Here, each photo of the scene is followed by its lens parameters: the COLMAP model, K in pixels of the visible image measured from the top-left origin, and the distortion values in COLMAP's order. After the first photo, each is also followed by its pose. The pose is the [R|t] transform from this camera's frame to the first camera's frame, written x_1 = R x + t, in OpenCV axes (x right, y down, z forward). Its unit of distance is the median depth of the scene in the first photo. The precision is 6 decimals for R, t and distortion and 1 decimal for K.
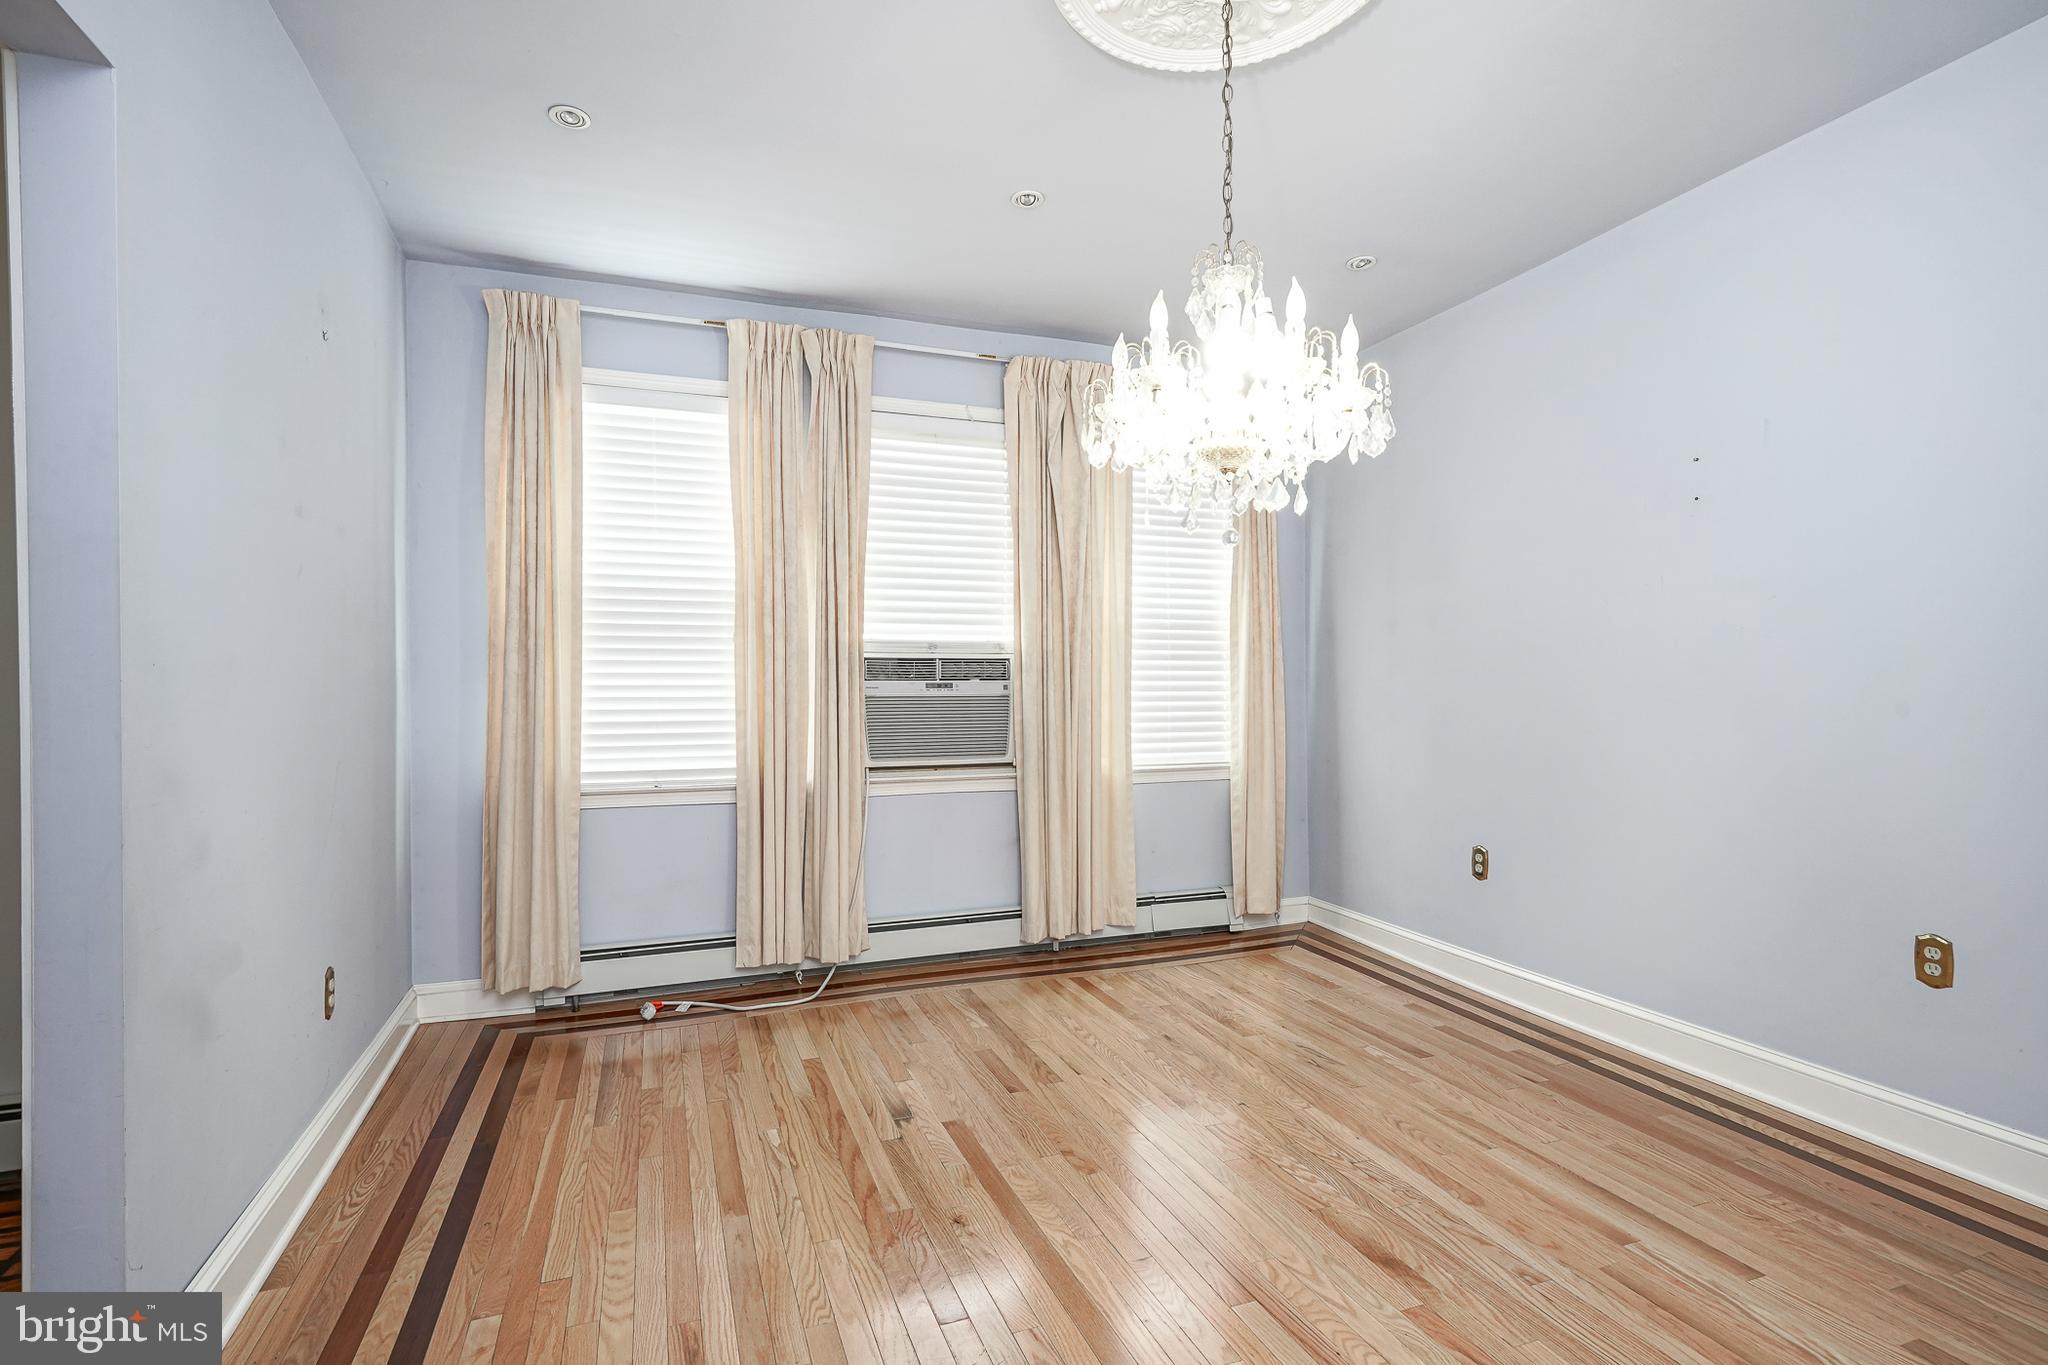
lens RADIAL K [[1000.7, 0, 1054.0], [0, 1000.7, 683.4], [0, 0, 1]] dist [-0.001097, 0.003483]
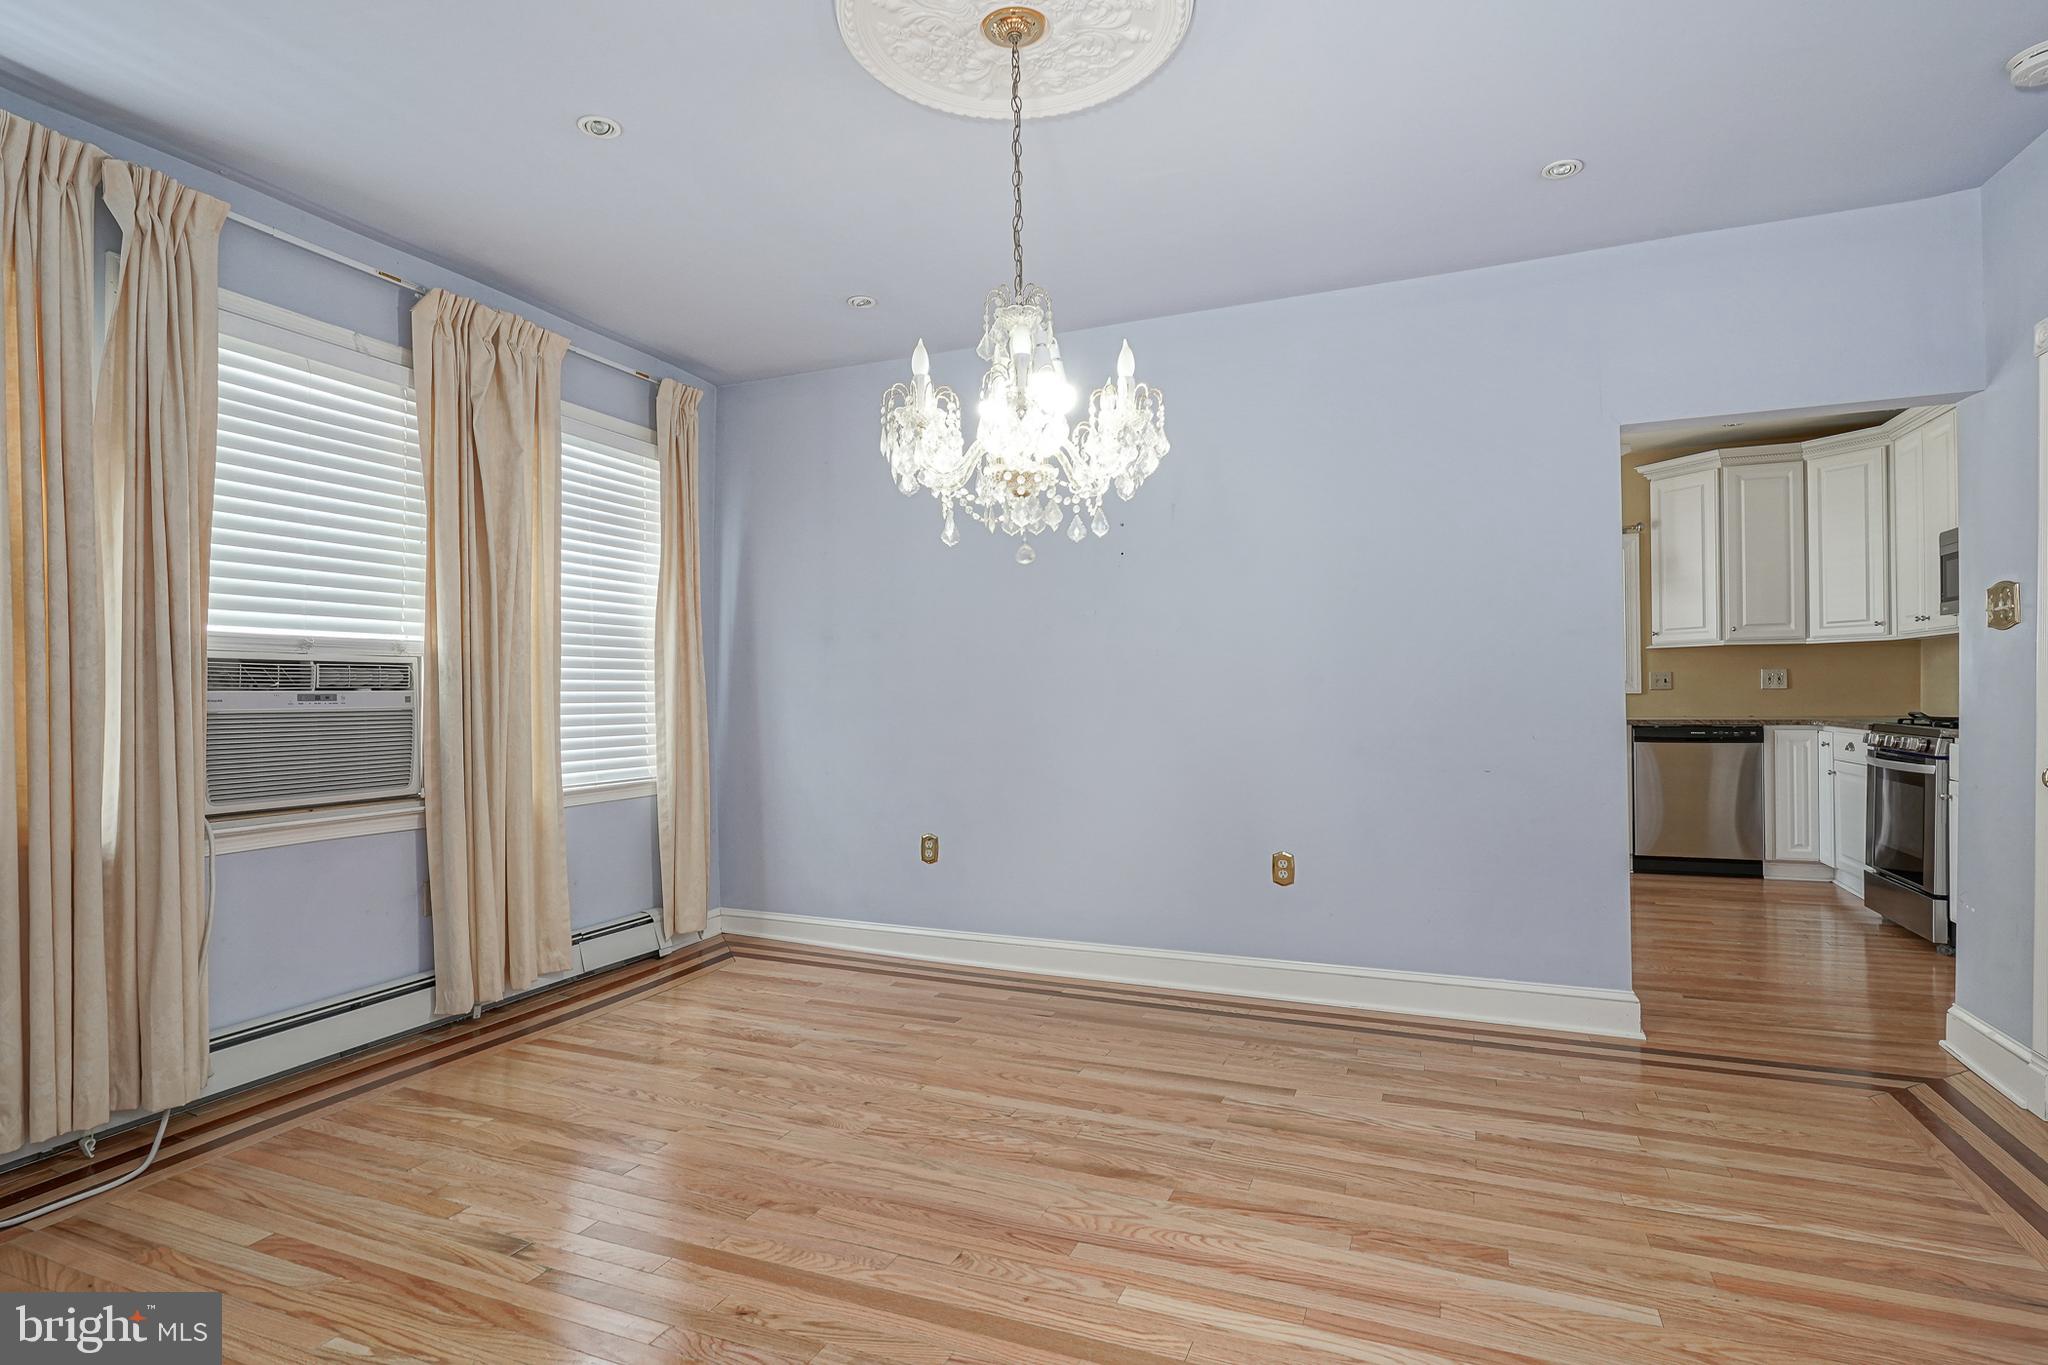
lens RADIAL K [[1000.7, 0, 992.7], [0, 1000.7, 686.0], [0, 0, 1]] dist [-0.001097, 0.003483]
pose [[0.709520, 0.000746, 0.704685, -0.296407], [0.005894, 0.999958, -0.006993, 0.001762], [-0.704661, 0.009115, 0.709486, 0.121934]]
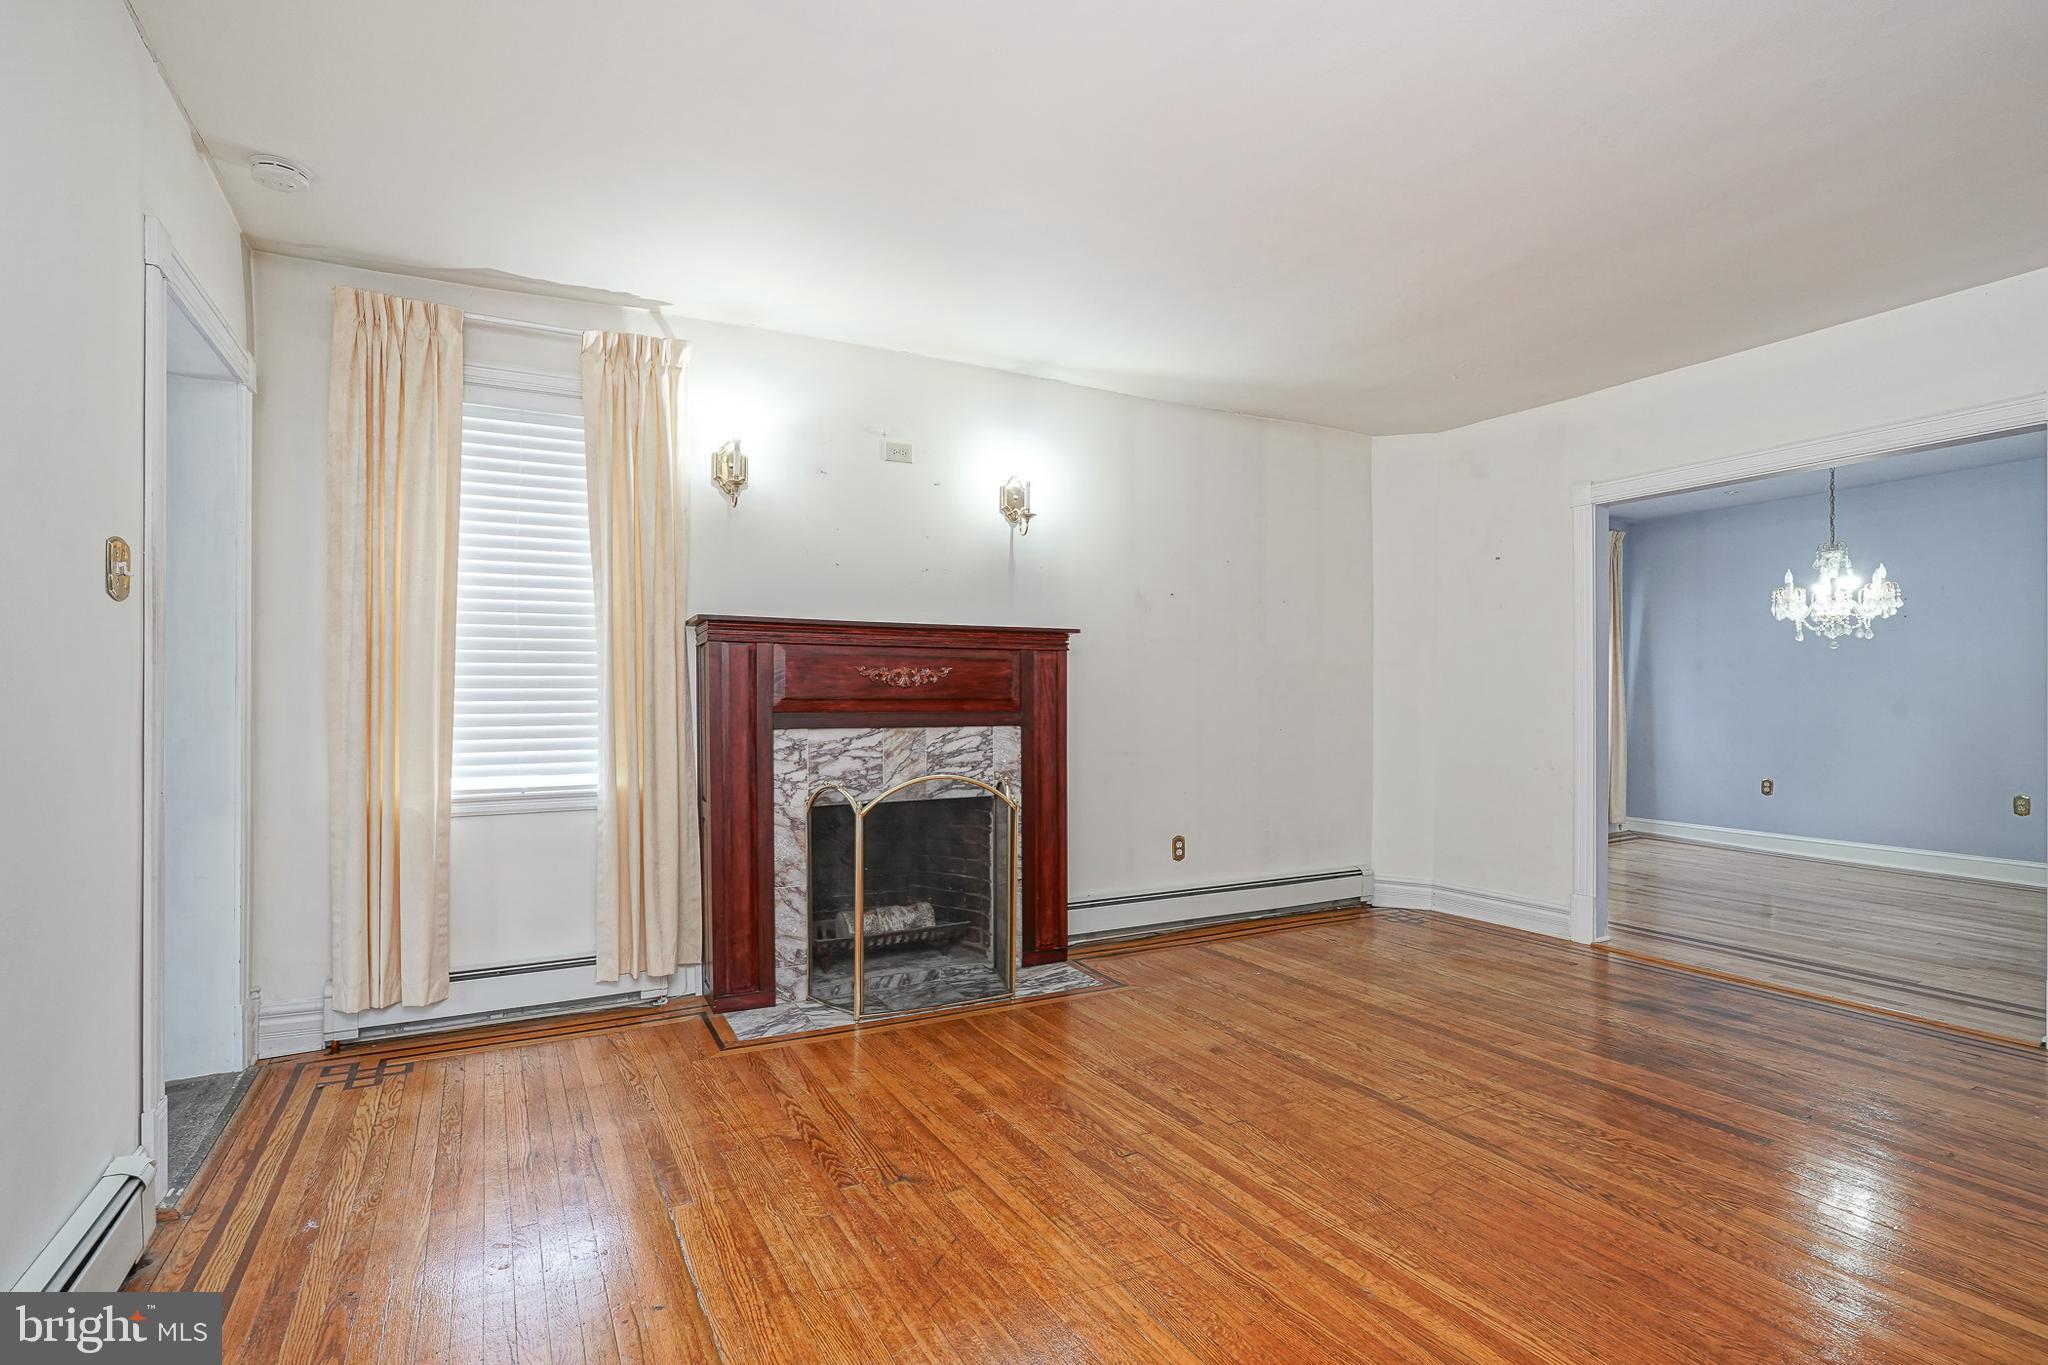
lens RADIAL K [[1021.6, 0, 1041.6], [0, 1021.6, 688.2], [0, 0, 1]] dist [-0.032886, 0.001121]
pose [[0.991887, 0.006030, 0.126978, -1.093120], [-0.005497, 0.999975, -0.004550, 0.001770], [-0.127003, 0.003815, 0.991895, -0.667576]]
